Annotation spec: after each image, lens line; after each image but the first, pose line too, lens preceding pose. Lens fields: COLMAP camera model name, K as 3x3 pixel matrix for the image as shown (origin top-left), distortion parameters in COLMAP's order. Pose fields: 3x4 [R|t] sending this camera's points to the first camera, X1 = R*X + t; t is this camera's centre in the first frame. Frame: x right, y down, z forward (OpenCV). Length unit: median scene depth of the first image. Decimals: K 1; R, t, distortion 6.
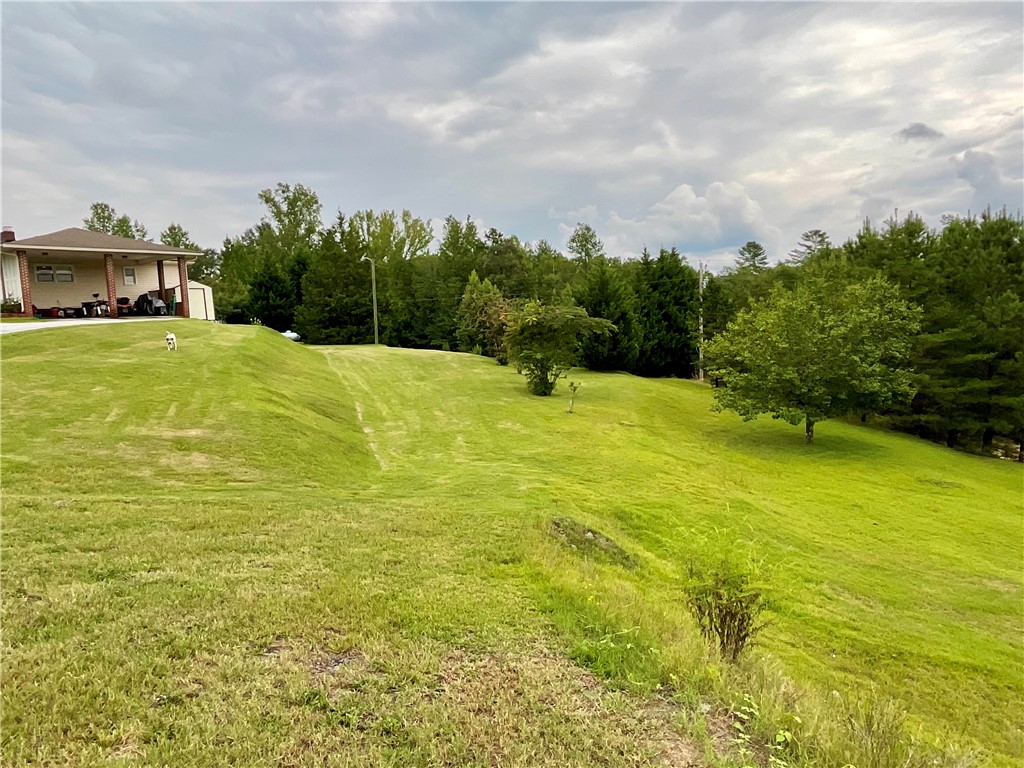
lens RADIAL K [[709.9, 0, 512.0], [0, 709.9, 384.0], [0, 0, 1]] dist [0.004184, 0.002490]
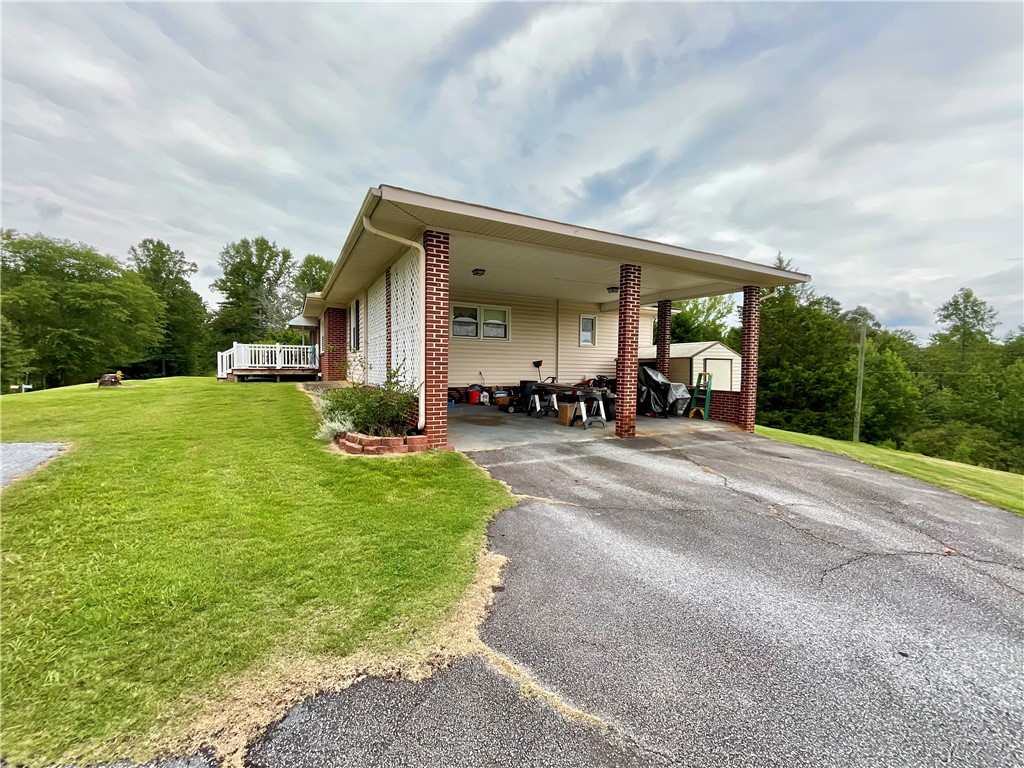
lens RADIAL K [[422.6, 0, 513.8], [0, 422.6, 397.1], [0, 0, 1]] dist [-0.000267, 0.000202]
pose [[0.921900, 0.075643, -0.379971, -0.252015], [-0.084284, 0.996423, -0.006128, -0.050572], [0.378148, 0.037675, 0.924978, 0.366082]]
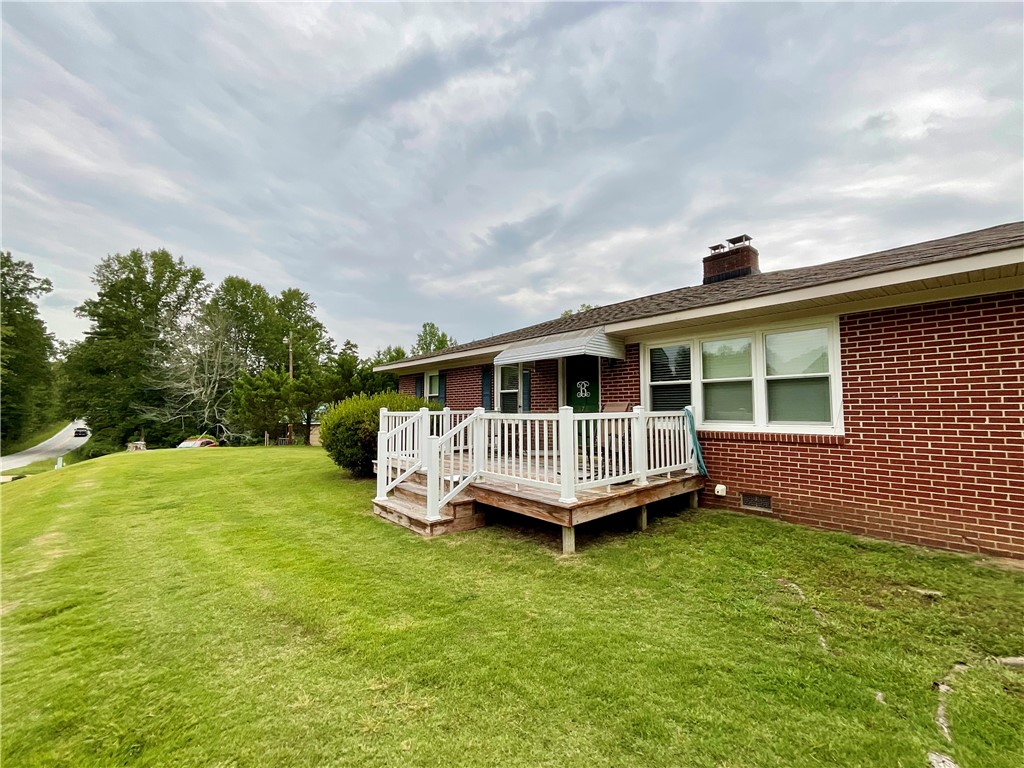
lens RADIAL K [[421.7, 0, 512.0], [0, 421.7, 384.0], [0, 0, 1]] dist [-0.001012, 0.000365]
pose [[0.985908, 0.022838, -0.165723, -0.443250], [-0.047583, 0.988002, -0.146925, -0.060807], [0.160379, 0.152741, 0.975166, 0.439602]]
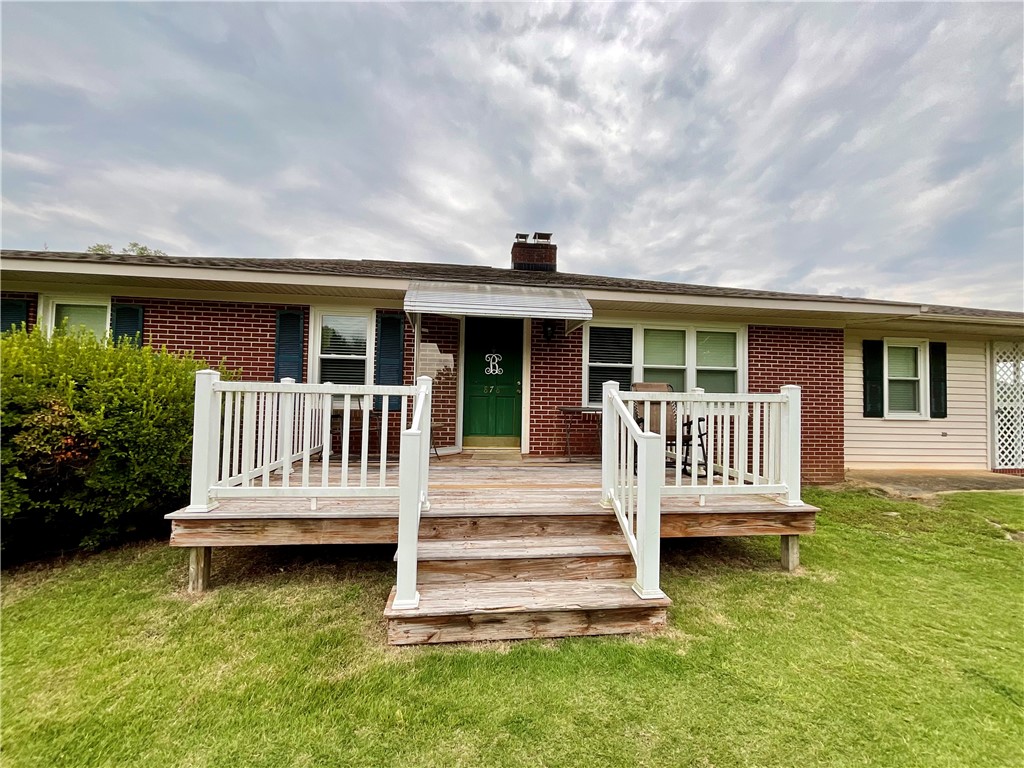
lens RADIAL K [[403.4, 0, 520.0], [0, 403.4, 387.8], [0, 0, 1]] dist [-0.007091, -0.000148]
pose [[0.690097, 0.063830, 0.720896, -0.494406], [0.019971, 0.994044, -0.107133, -0.062222], [-0.723441, 0.088330, 0.684712, 0.486001]]
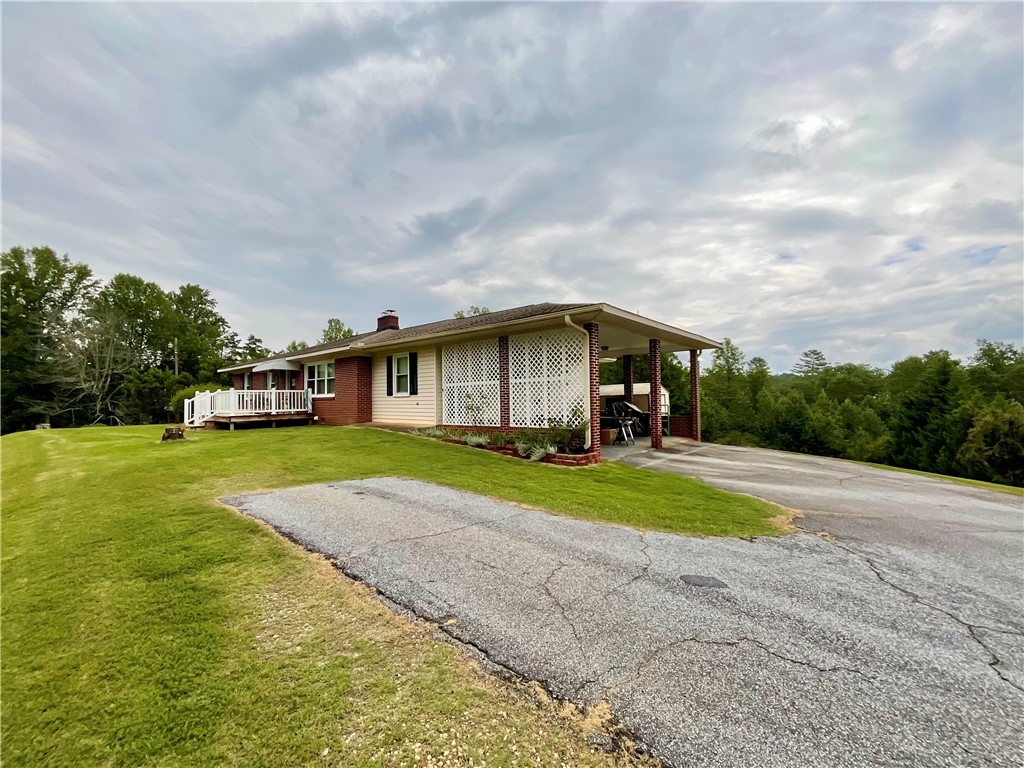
lens RADIAL K [[422.6, 0, 513.8], [0, 422.6, 397.1], [0, 0, 1]] dist [-0.000267, 0.000202]
pose [[0.999724, 0.019609, -0.012934, -0.320342], [-0.020823, 0.994608, -0.101592, -0.045834], [0.010872, 0.101833, 0.994742, 0.310311]]
